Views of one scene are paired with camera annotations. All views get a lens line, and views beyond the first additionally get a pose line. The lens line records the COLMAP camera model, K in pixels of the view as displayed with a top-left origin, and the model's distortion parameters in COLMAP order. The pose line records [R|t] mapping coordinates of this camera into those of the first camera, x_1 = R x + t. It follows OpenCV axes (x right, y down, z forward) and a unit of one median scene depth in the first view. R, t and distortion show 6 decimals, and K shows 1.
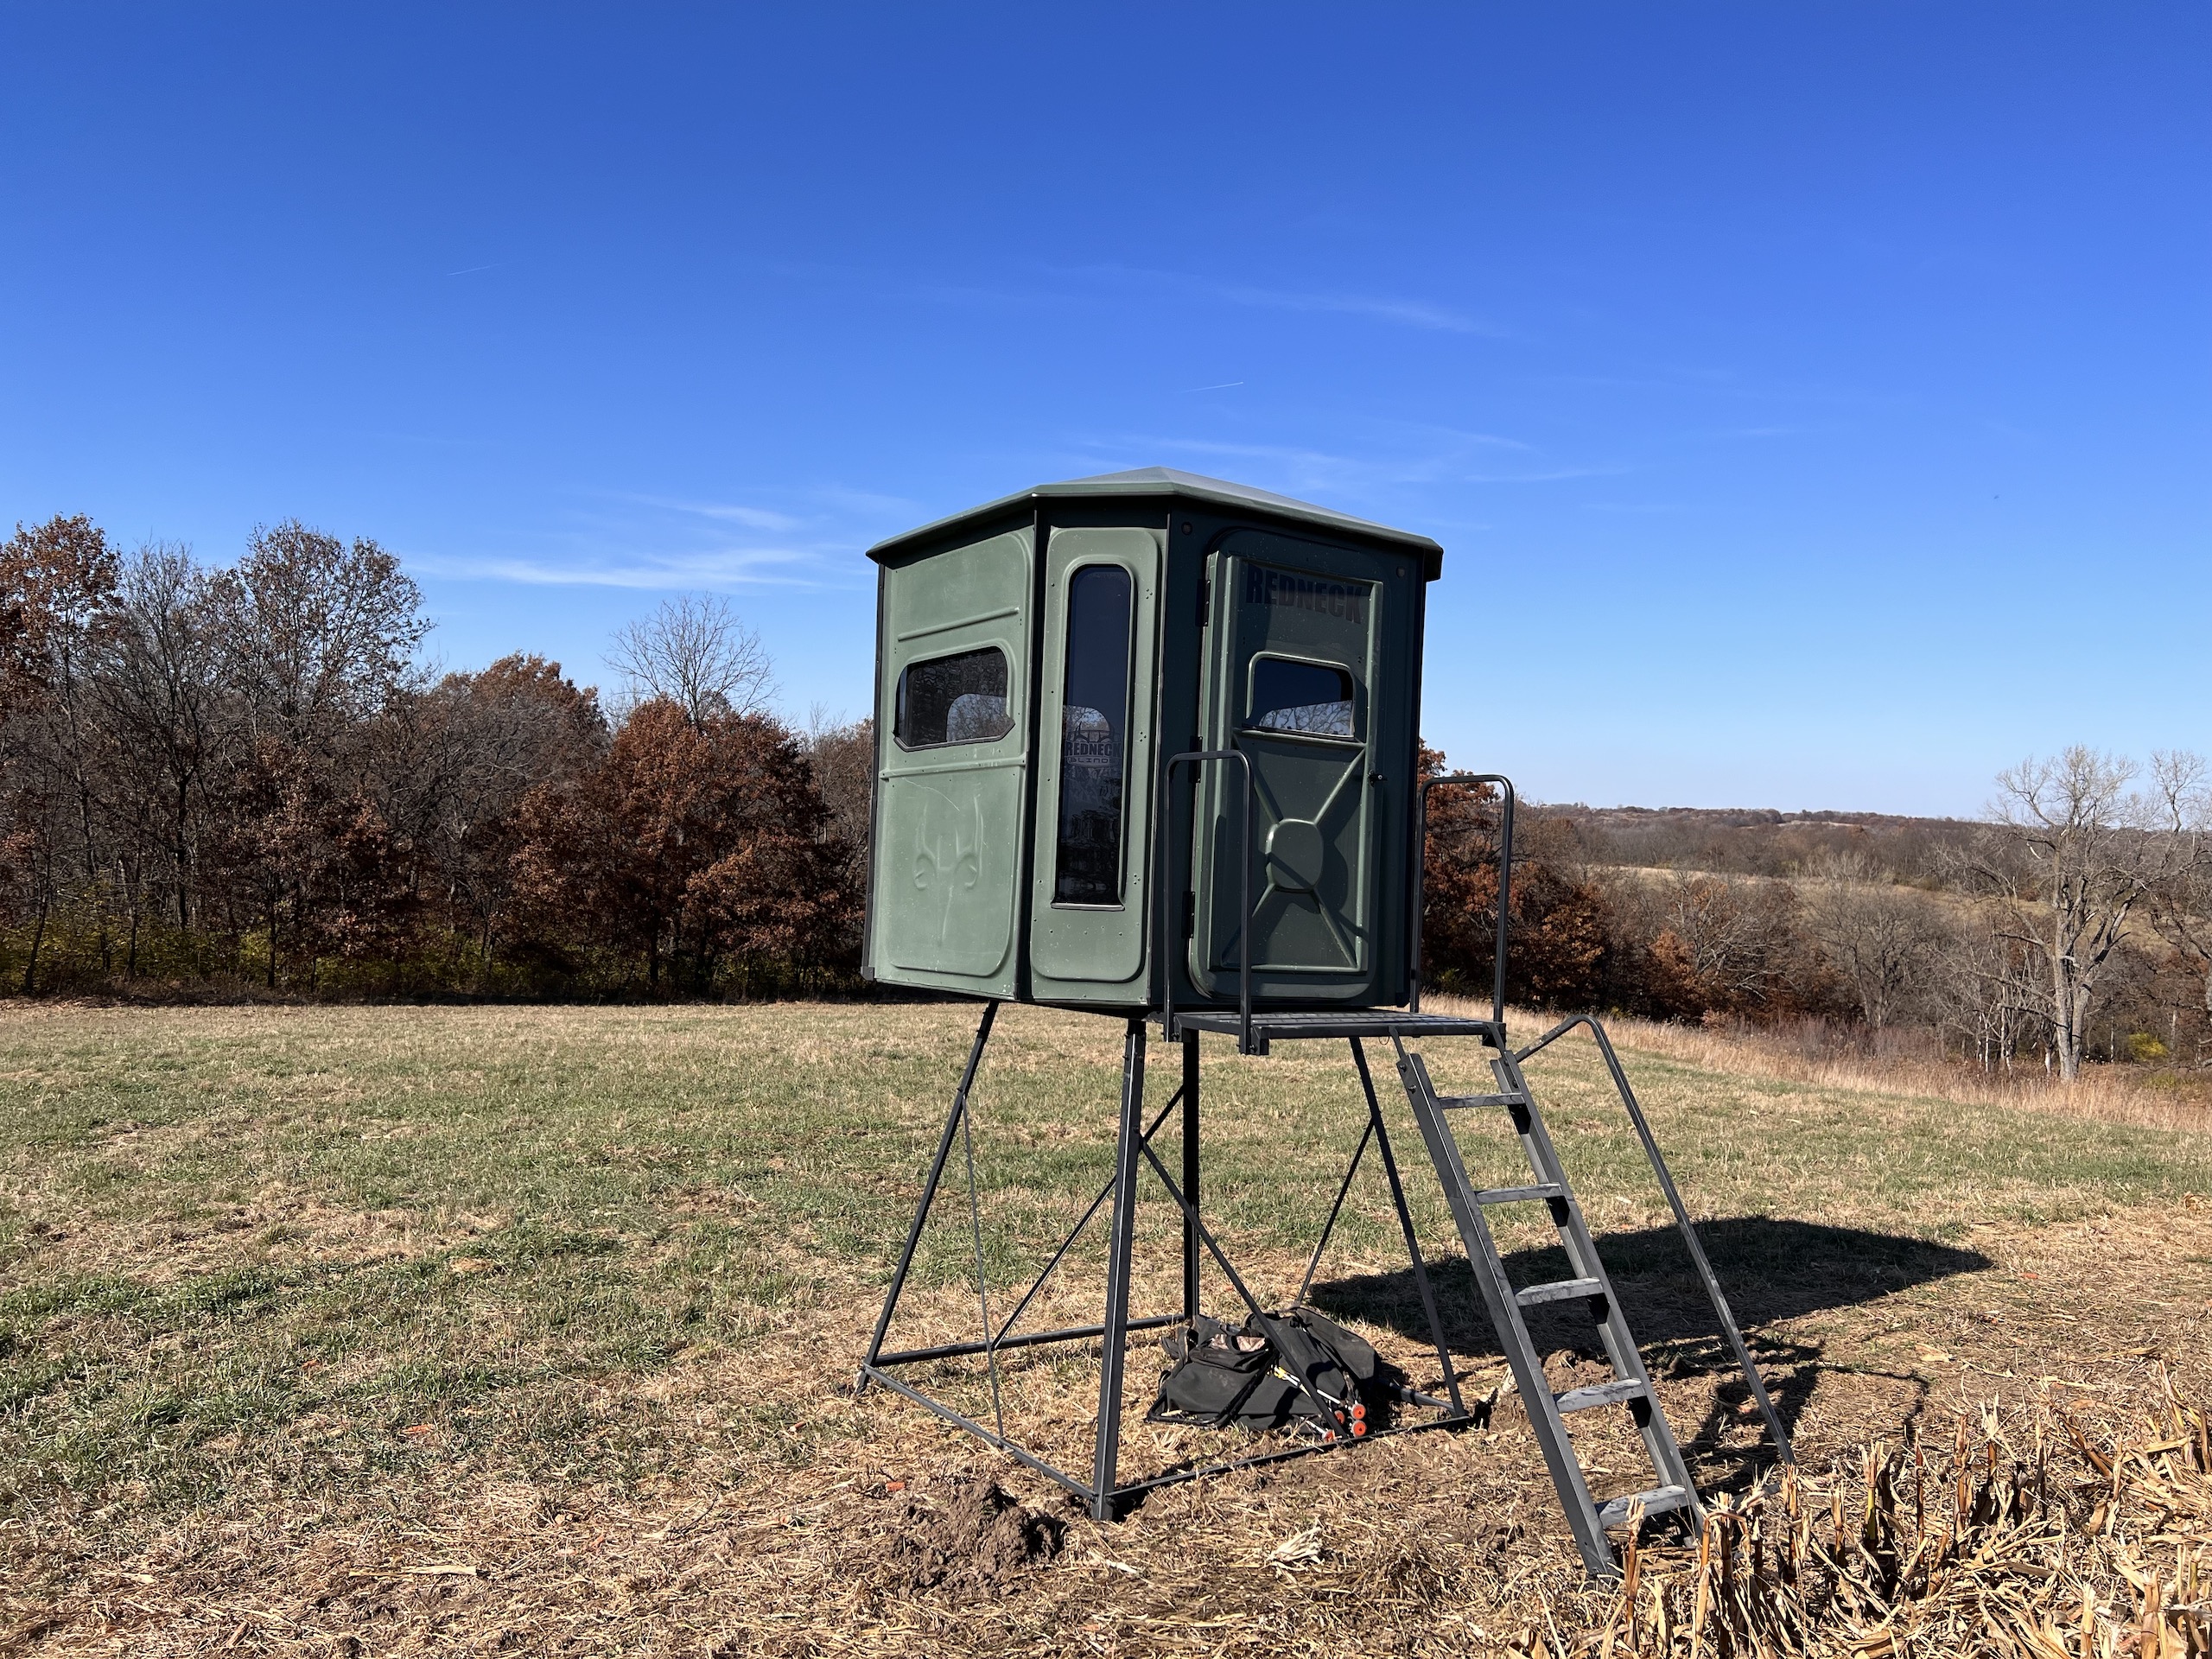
lens RADIAL K [[1661.2, 0, 1110.2], [0, 1661.2, 842.8], [0, 0, 1]] dist [0.006097, -0.008646]
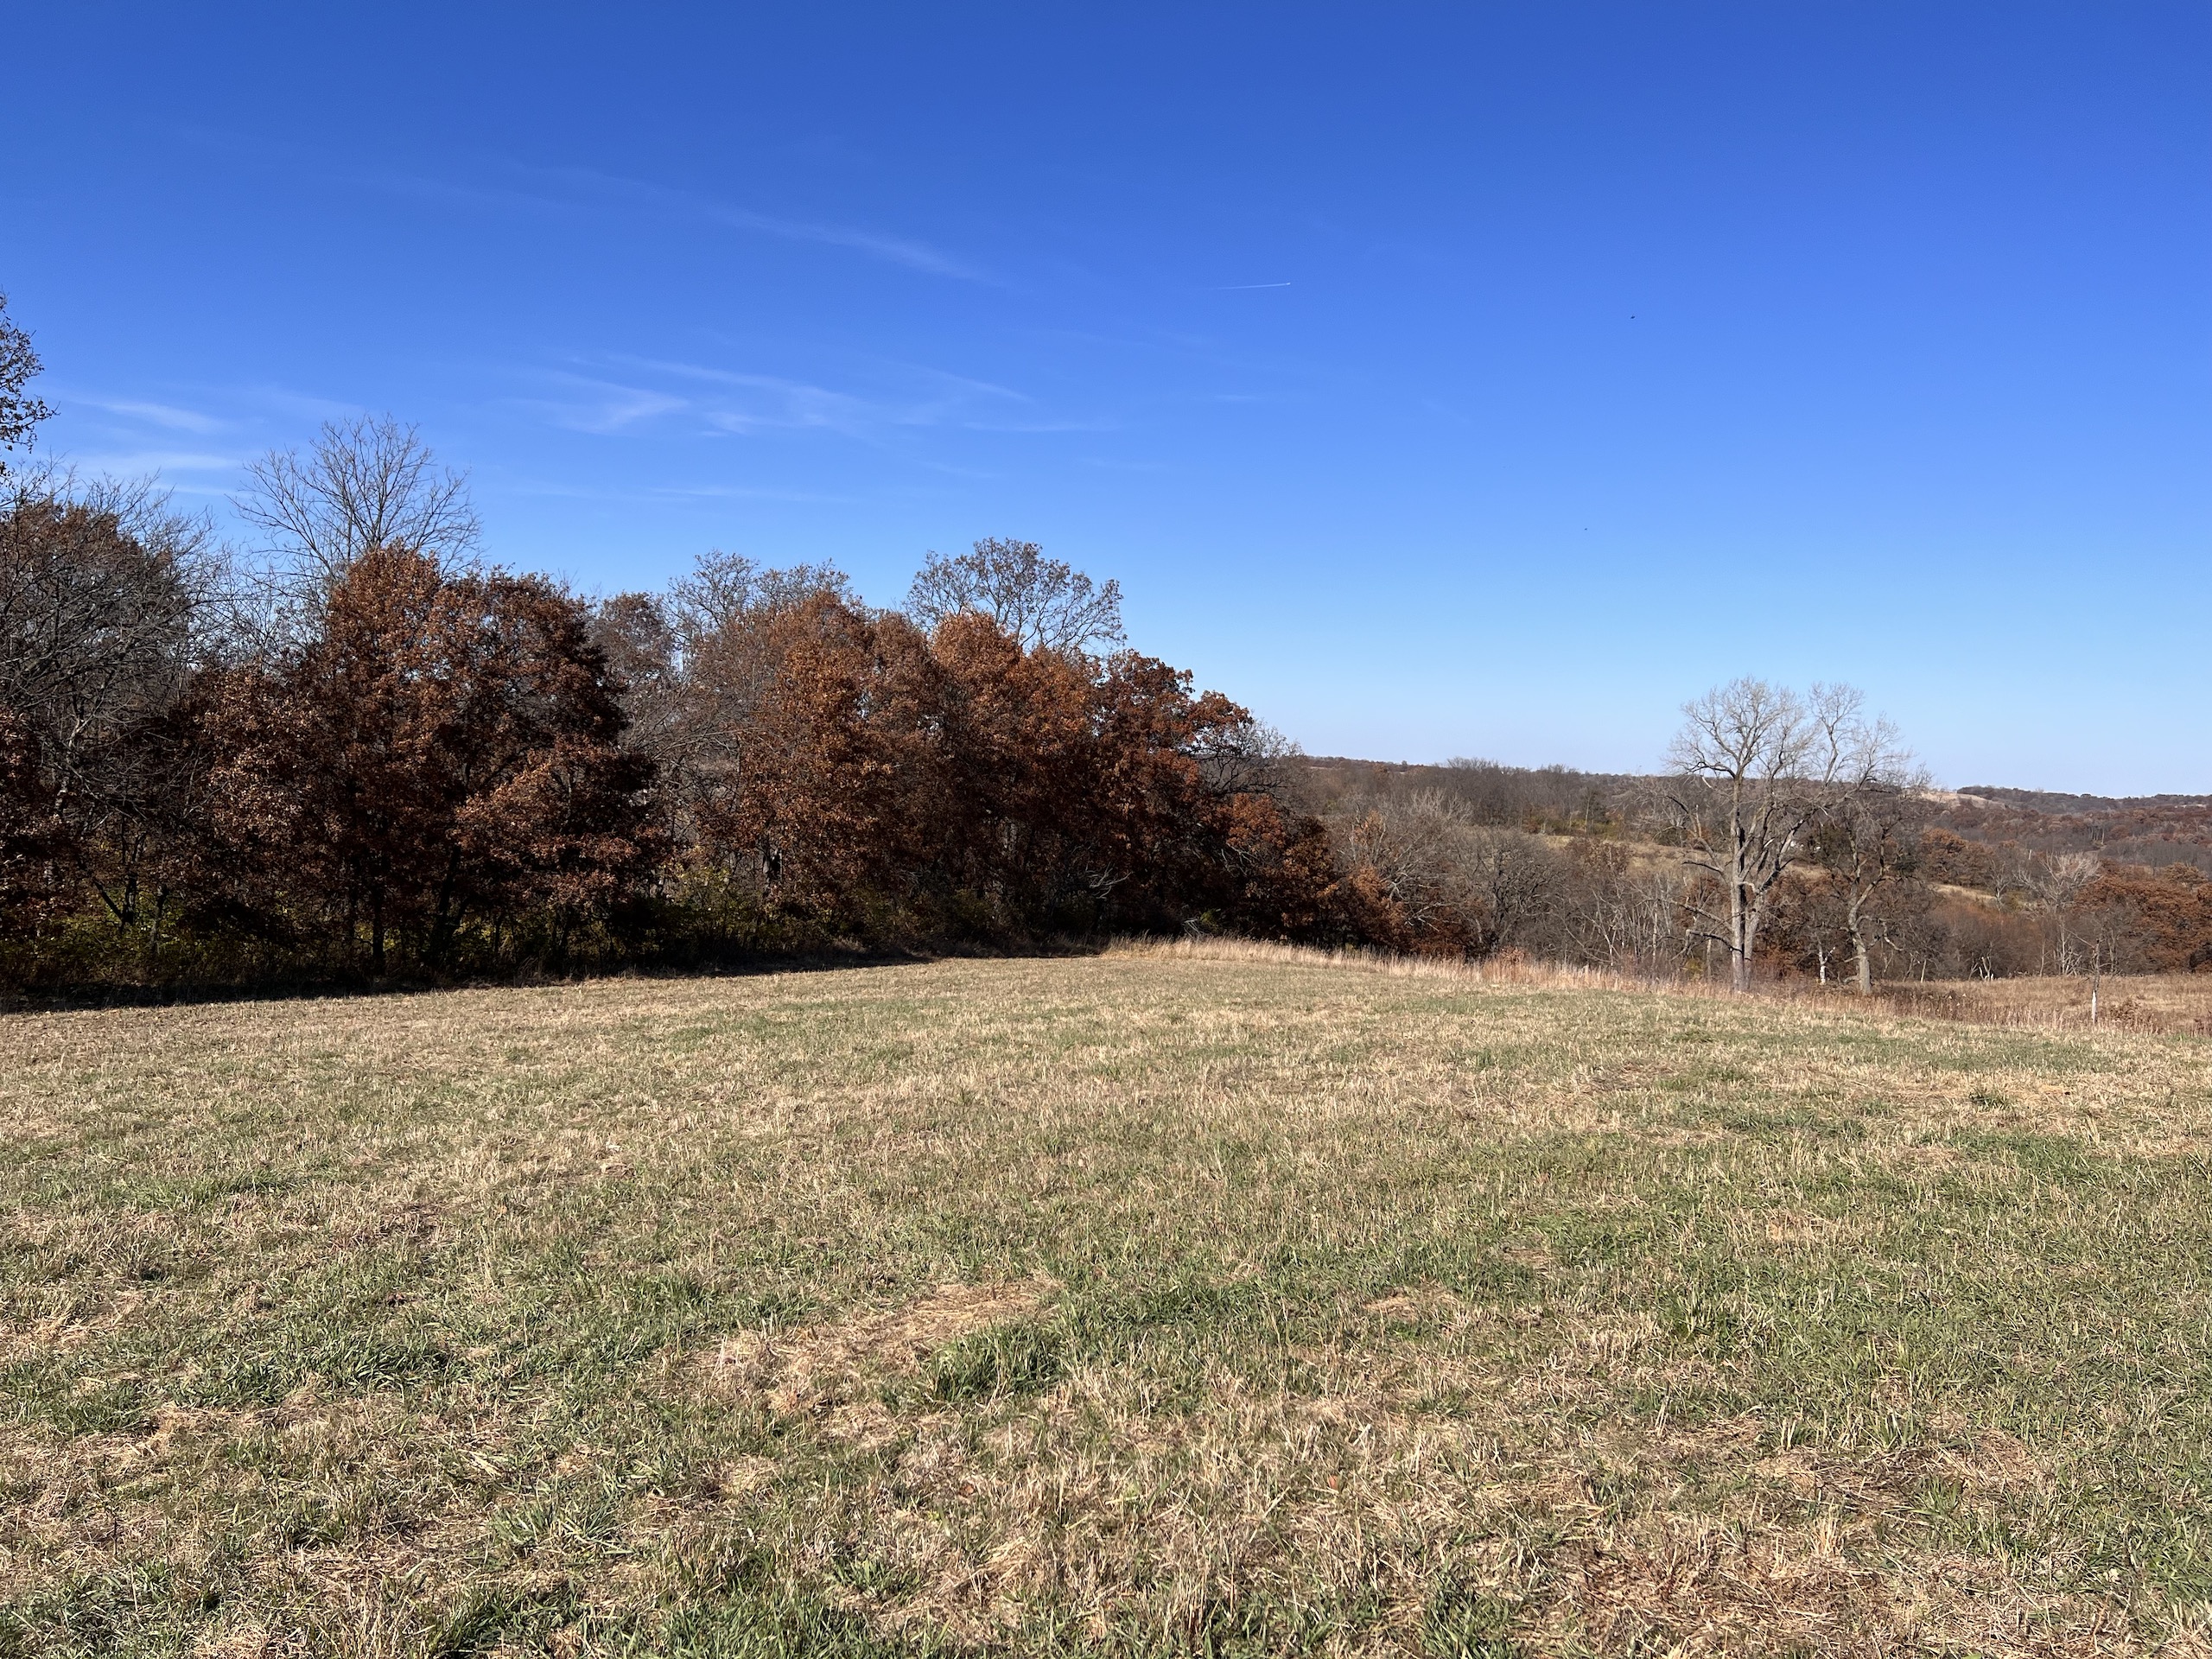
lens RADIAL K [[1661.2, 0, 1114.6], [0, 1661.2, 823.9], [0, 0, 1]] dist [0.006097, -0.008646]
pose [[0.952462, -0.010896, 0.304461, -0.194574], [0.004381, 0.999747, 0.022073, 0.014010], [-0.304624, -0.019690, 0.952269, 0.240086]]
